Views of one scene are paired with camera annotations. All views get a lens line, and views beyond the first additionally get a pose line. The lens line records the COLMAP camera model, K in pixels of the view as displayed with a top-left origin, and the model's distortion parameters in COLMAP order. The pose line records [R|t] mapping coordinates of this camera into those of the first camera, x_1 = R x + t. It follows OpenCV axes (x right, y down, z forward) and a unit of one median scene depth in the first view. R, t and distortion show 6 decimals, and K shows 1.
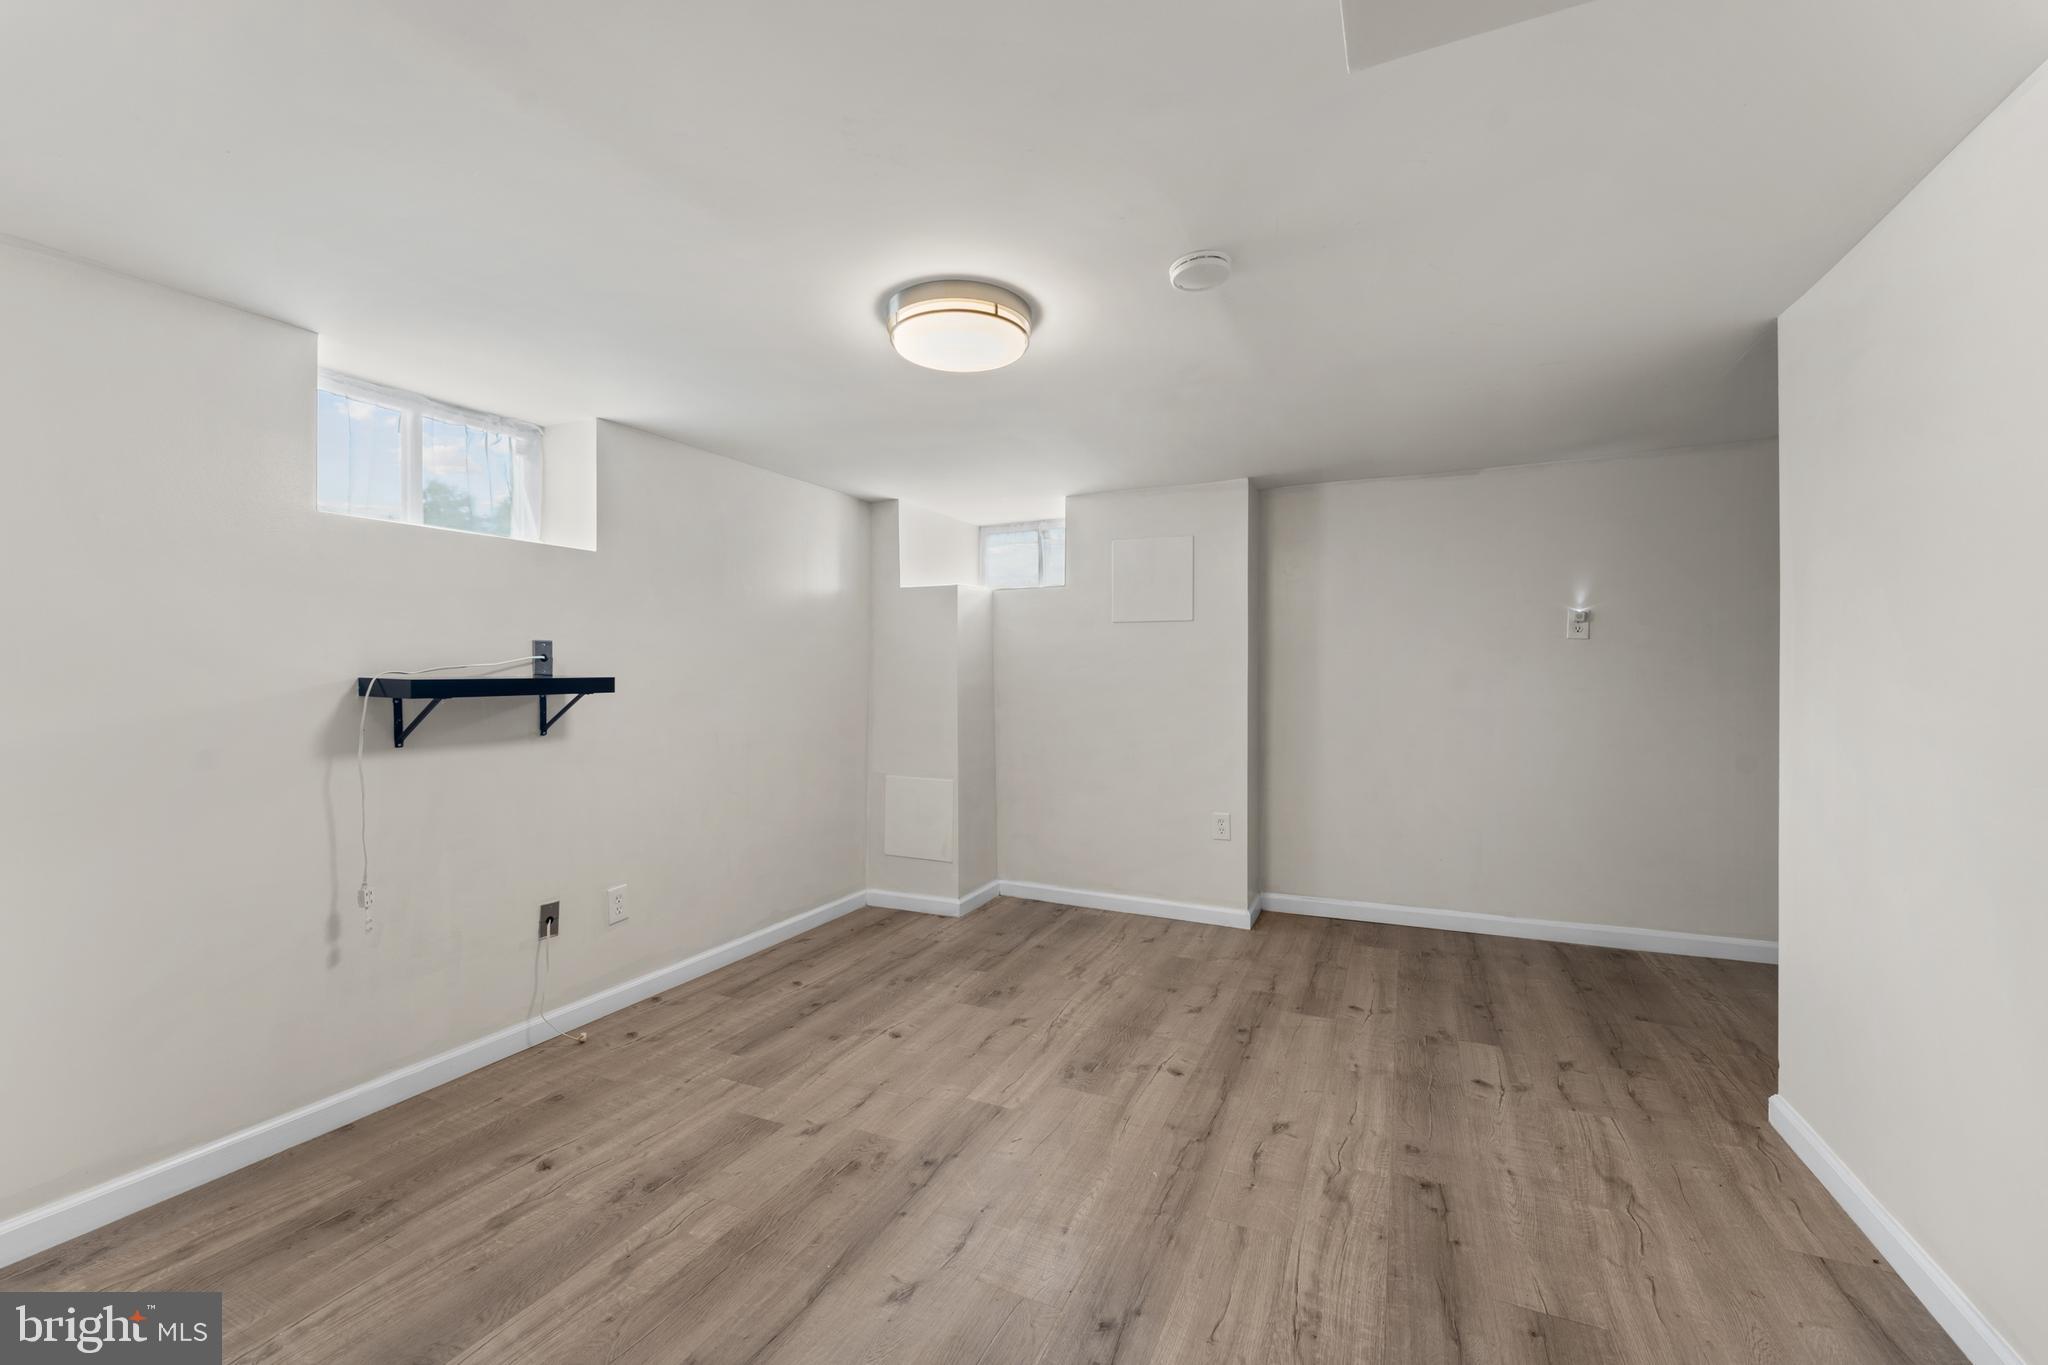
lens RADIAL K [[847.3, 0, 1013.7], [0, 847.3, 676.2], [0, 0, 1]] dist [-0.000535, 0.000012]
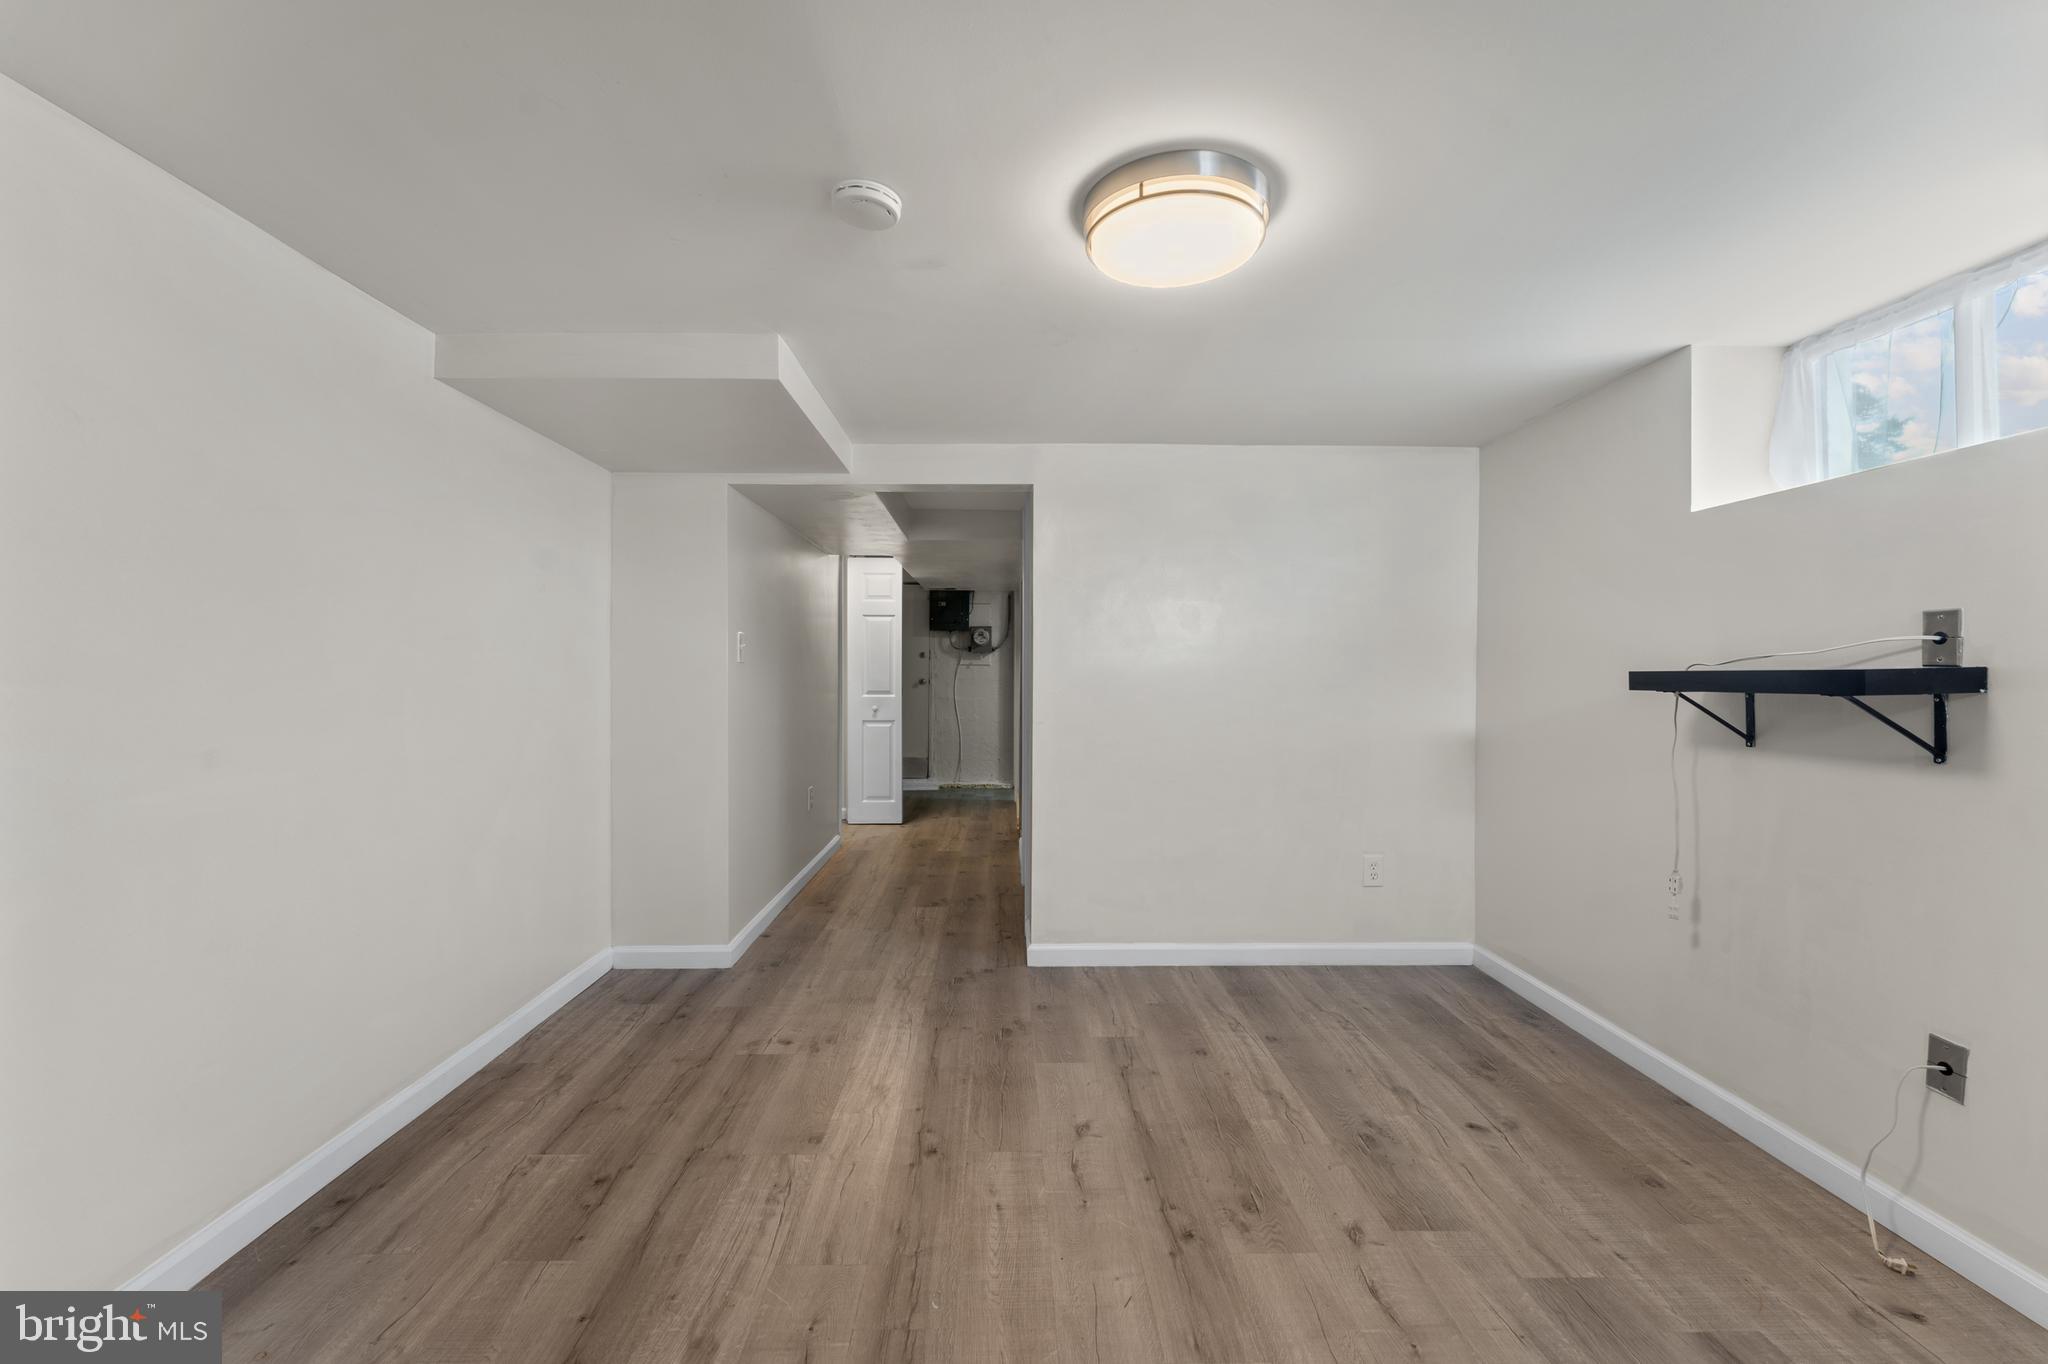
lens RADIAL K [[847.3, 0, 1015.0], [0, 847.3, 675.4], [0, 0, 1]] dist [-0.000535, 0.000012]
pose [[-0.900289, 0.003526, -0.435278, 0.439235], [0.001087, 0.999982, 0.005852, 0.002080], [0.435291, 0.004795, -0.900277, 1.735303]]
